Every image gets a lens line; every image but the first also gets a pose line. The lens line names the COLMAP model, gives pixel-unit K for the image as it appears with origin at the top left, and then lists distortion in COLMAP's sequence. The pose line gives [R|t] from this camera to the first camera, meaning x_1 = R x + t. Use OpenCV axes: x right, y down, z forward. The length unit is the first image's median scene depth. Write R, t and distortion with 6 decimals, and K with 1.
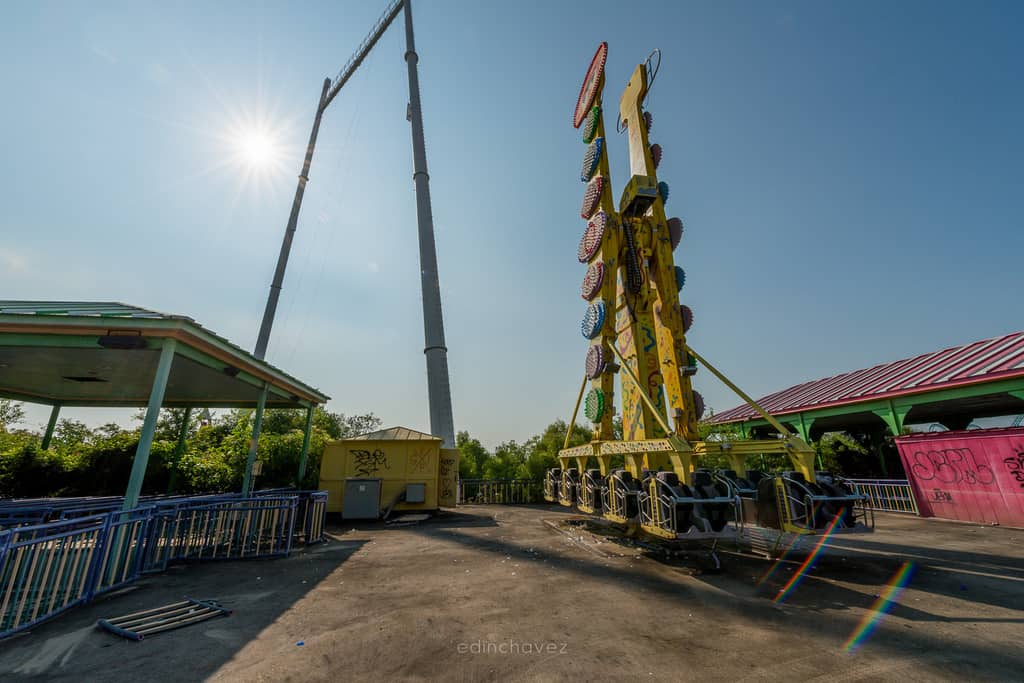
lens RADIAL K [[411.4, 0, 510.5], [0, 411.4, 337.2], [0, 0, 1]] dist [0.008951, -0.003873]
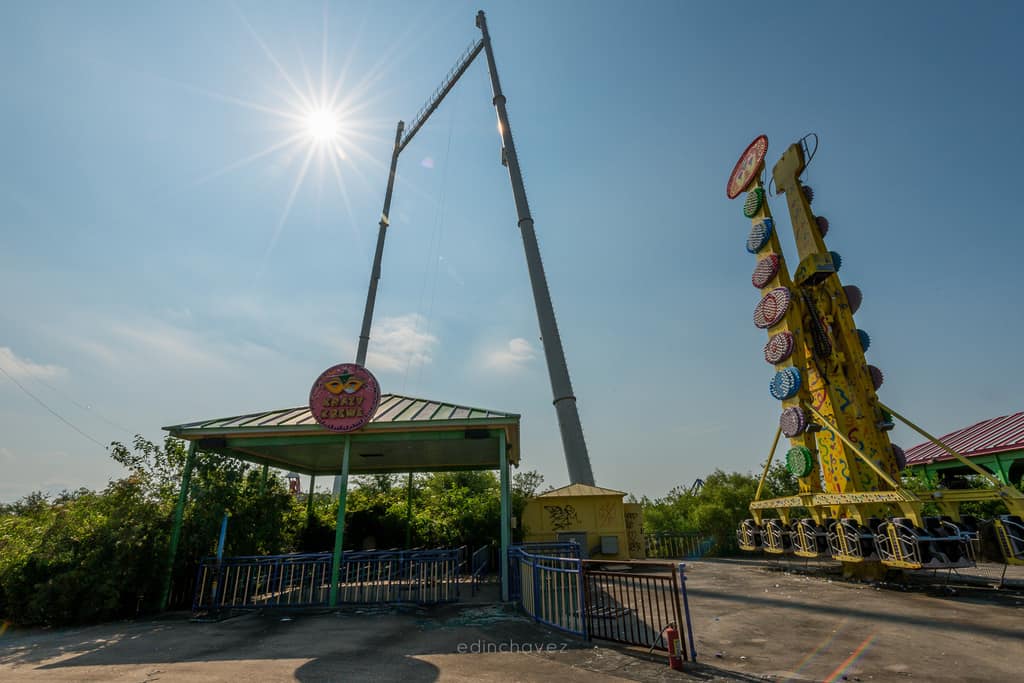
lens RADIAL K [[482.4, 0, 514.1], [0, 482.4, 337.2], [0, 0, 1]] dist [-0.000210, -0.001171]
pose [[0.987154, -0.074181, -0.141509, -0.331615], [0.064985, 0.995530, -0.068536, -0.124738], [0.145960, 0.058459, 0.987562, -0.413144]]
